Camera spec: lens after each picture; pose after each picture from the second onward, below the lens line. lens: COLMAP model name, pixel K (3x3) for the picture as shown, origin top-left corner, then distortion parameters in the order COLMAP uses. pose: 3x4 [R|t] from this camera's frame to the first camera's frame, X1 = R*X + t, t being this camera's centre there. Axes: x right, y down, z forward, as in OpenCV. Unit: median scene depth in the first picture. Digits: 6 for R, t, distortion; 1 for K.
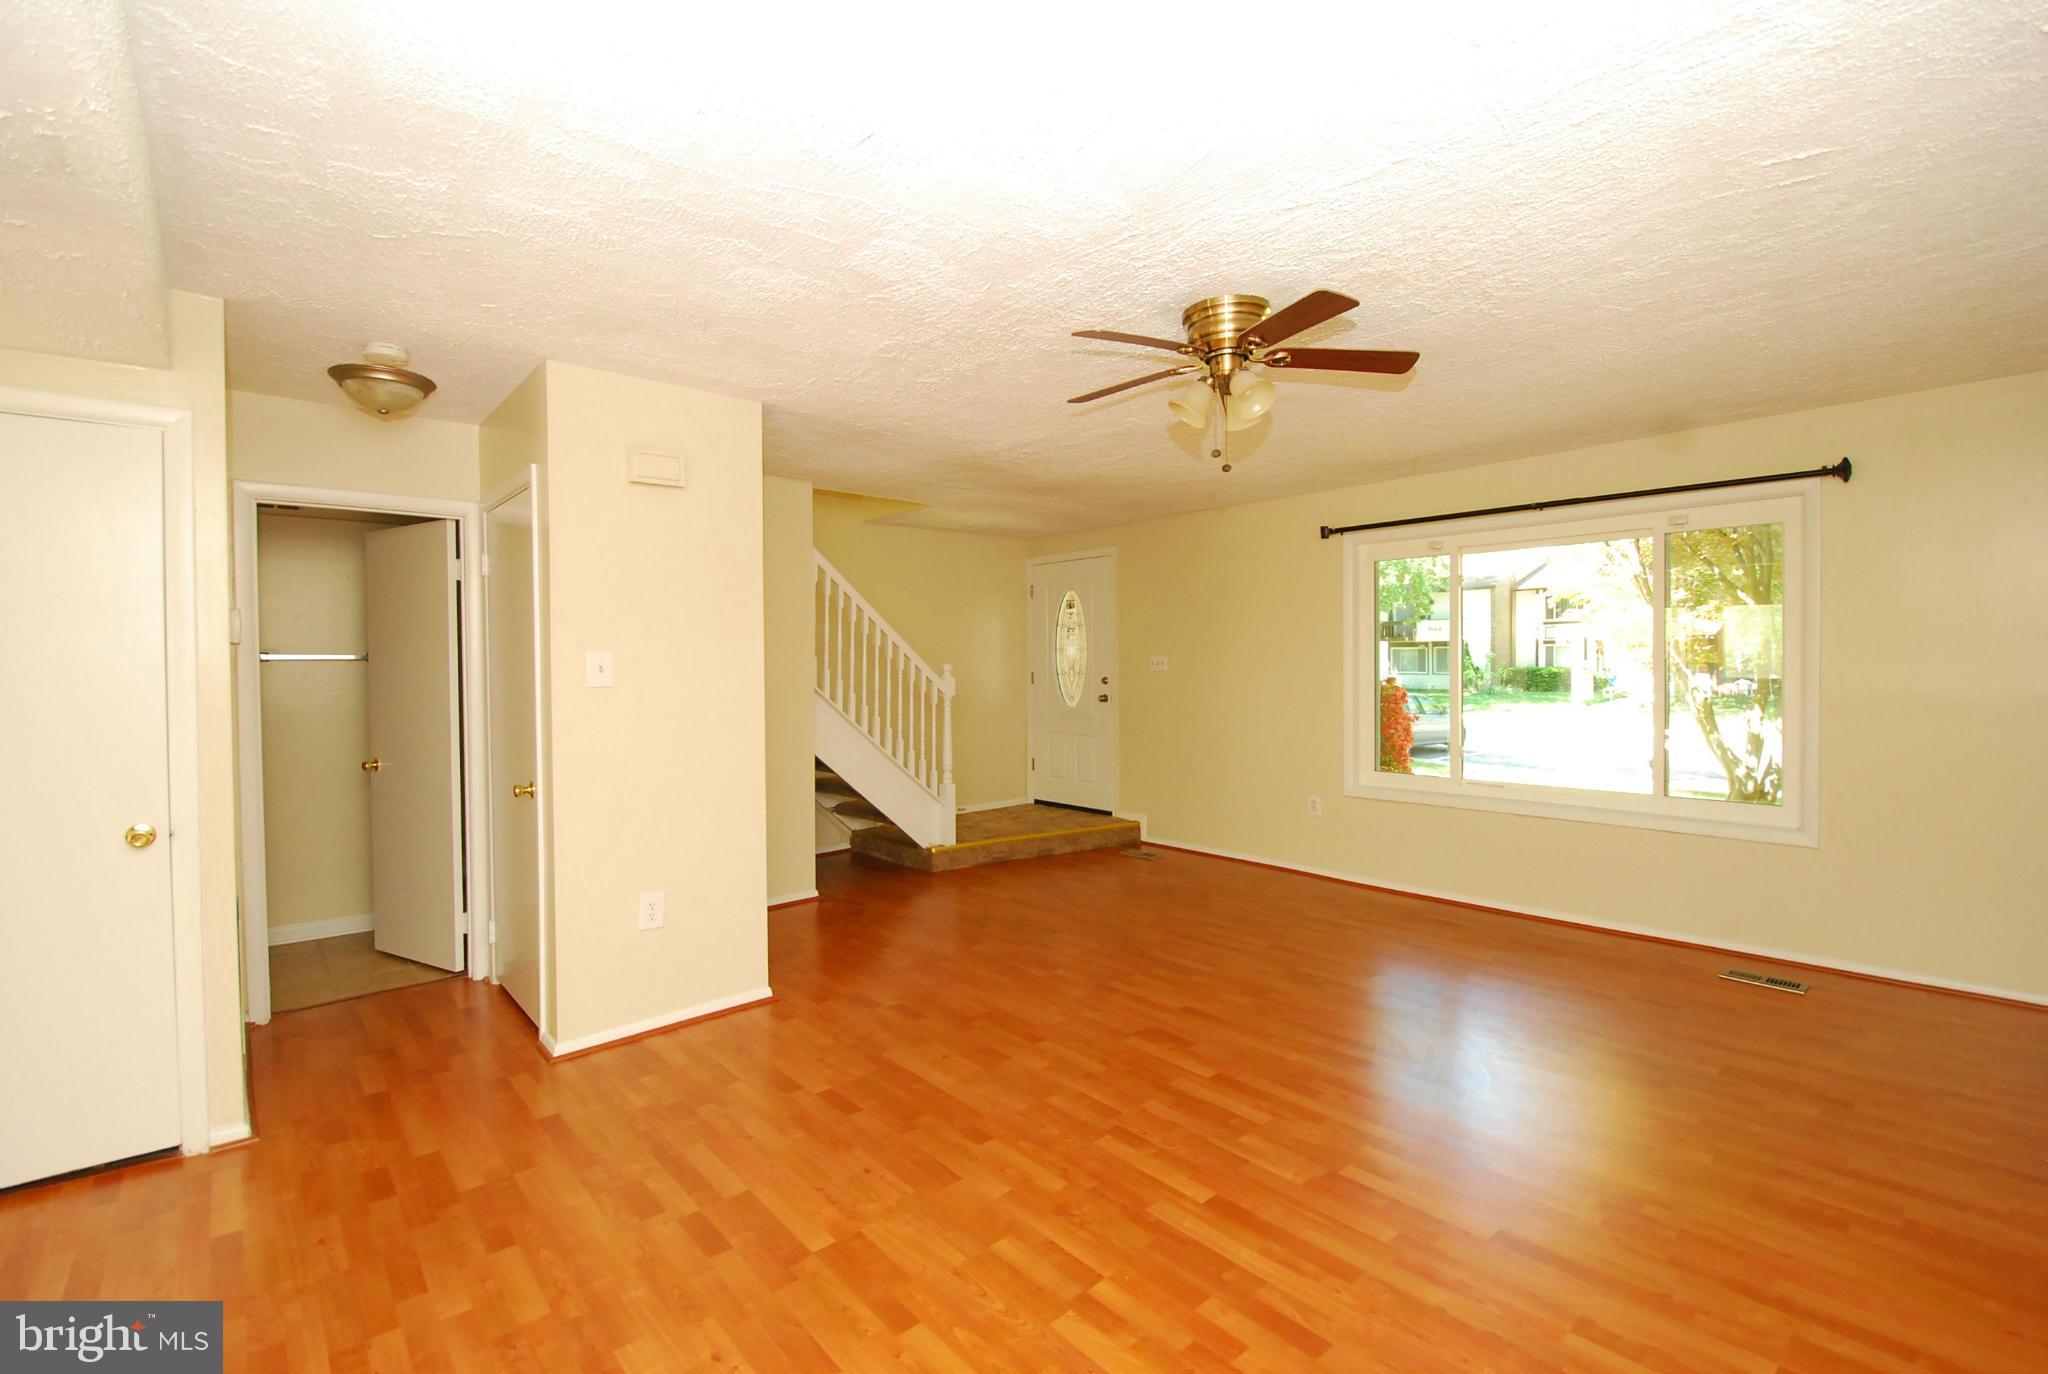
lens RADIAL K [[897.9, 0, 1012.4], [0, 897.9, 676.2], [0, 0, 1]] dist [0.021248, -0.026207]
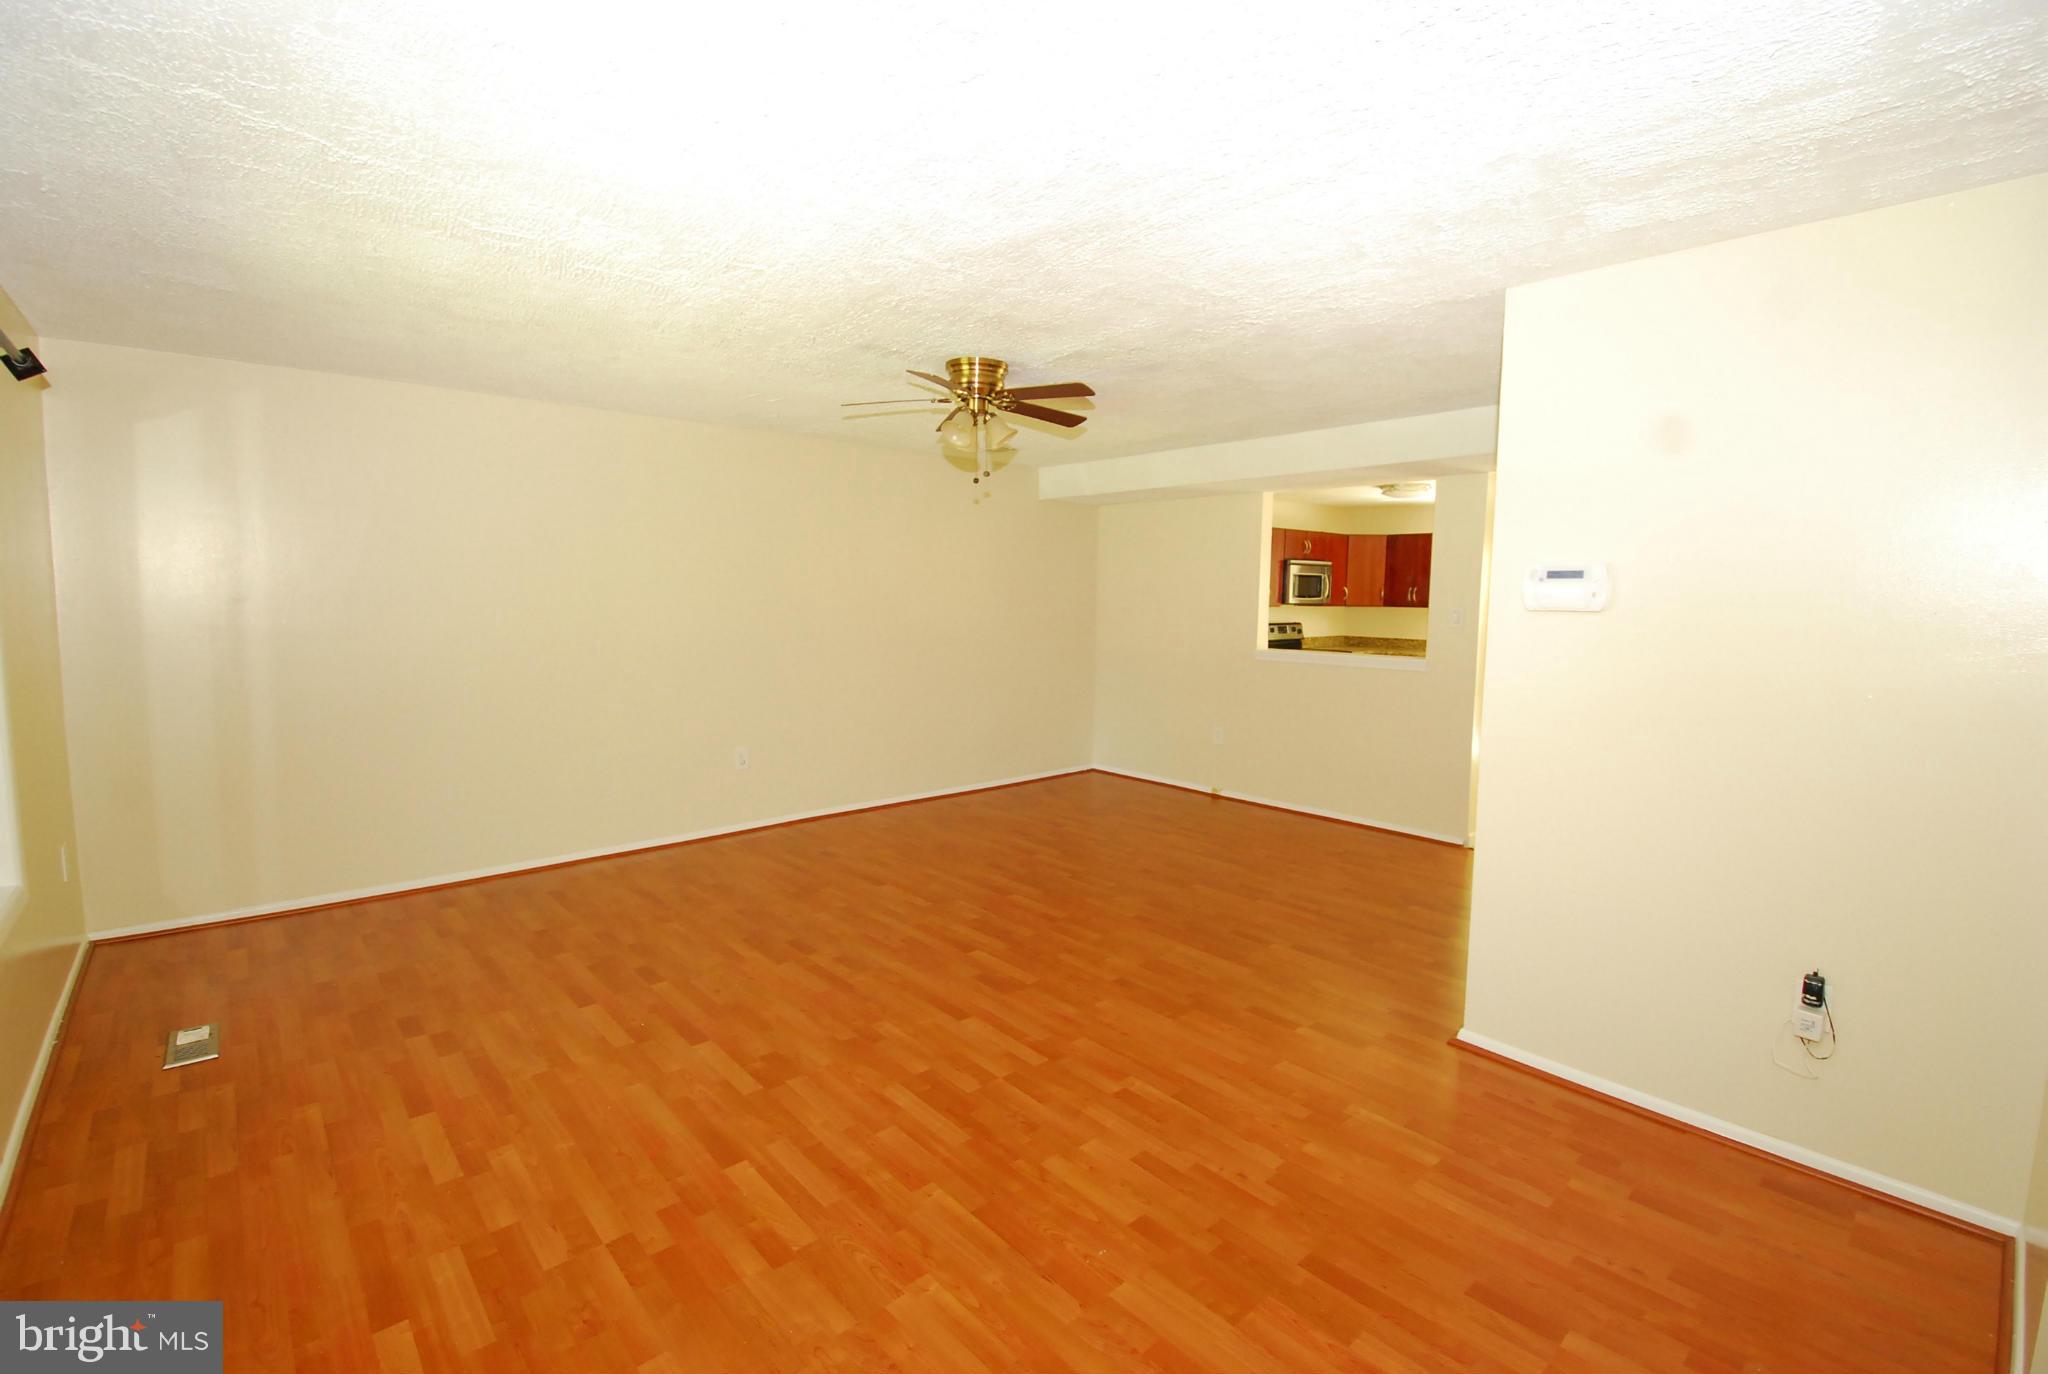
lens RADIAL K [[897.9, 0, 1012.4], [0, 897.9, 676.2], [0, 0, 1]] dist [0.021248, -0.026207]
pose [[-0.999907, 0.001481, -0.013587, 0.158982], [-0.000015, 0.993993, 0.109440, -0.066312], [0.013668, 0.109430, -0.993901, 1.904218]]
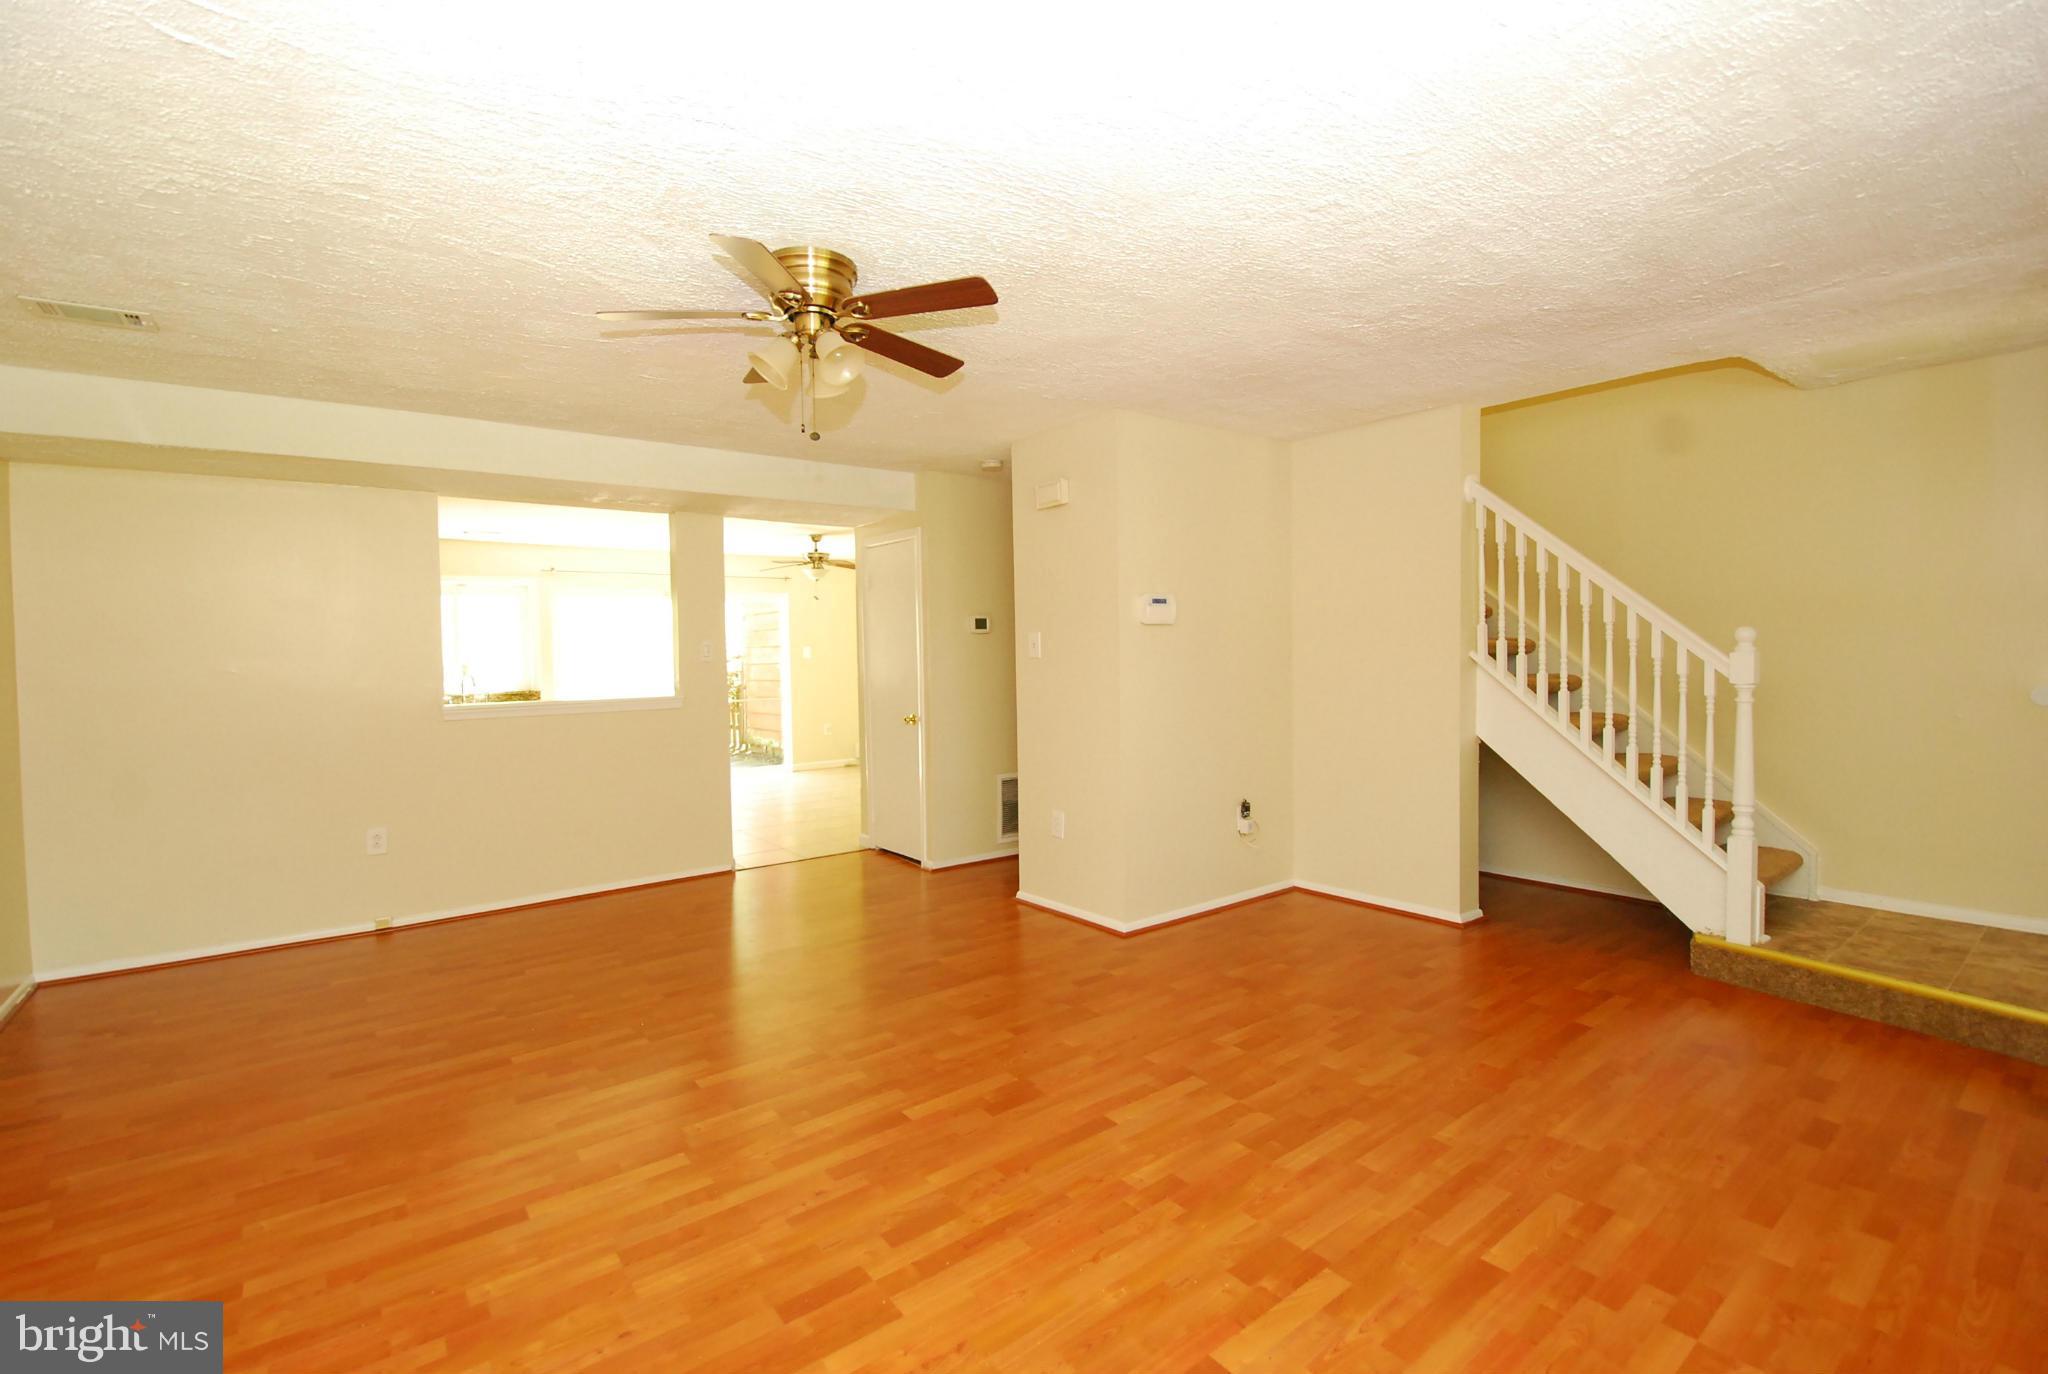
lens RADIAL K [[897.9, 0, 1012.4], [0, 897.9, 676.2], [0, 0, 1]] dist [0.021248, -0.026207]
pose [[-0.059722, 0.040460, -0.997395, 0.924350], [0.002211, 0.999181, 0.040400, -0.015405], [0.998213, 0.000208, -0.059763, 0.995736]]
